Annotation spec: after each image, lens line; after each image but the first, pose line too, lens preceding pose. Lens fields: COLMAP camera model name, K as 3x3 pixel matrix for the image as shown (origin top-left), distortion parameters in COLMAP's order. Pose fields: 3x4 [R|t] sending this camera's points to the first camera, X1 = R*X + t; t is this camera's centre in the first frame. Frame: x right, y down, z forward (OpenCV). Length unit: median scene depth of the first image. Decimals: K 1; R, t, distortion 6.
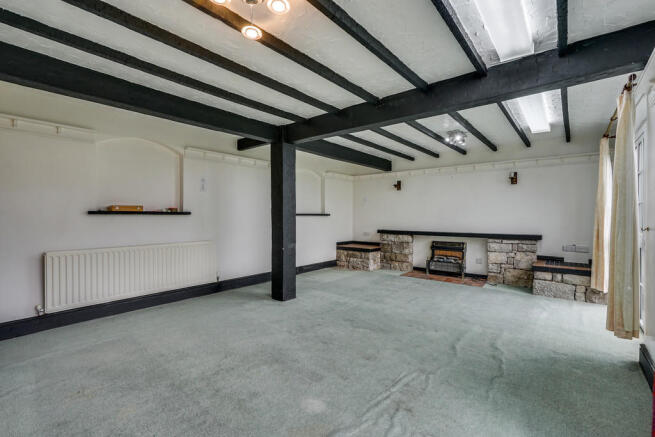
lens RADIAL K [[293.0, 0, 329.1], [0, 293.0, 216.7], [0, 0, 1]] dist [0.000213, 0.000033]
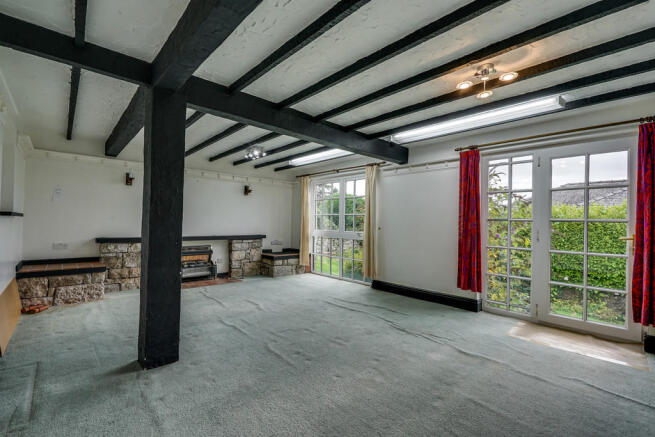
lens RADIAL K [[293.0, 0, 329.1], [0, 293.0, 222.0], [0, 0, 1]] dist [0.000213, 0.000033]
pose [[0.138404, 0.003382, 0.990370, -0.539624], [-0.013327, 0.999910, -0.001552, 0.001483], [-0.990286, -0.012984, 0.138436, 0.461873]]
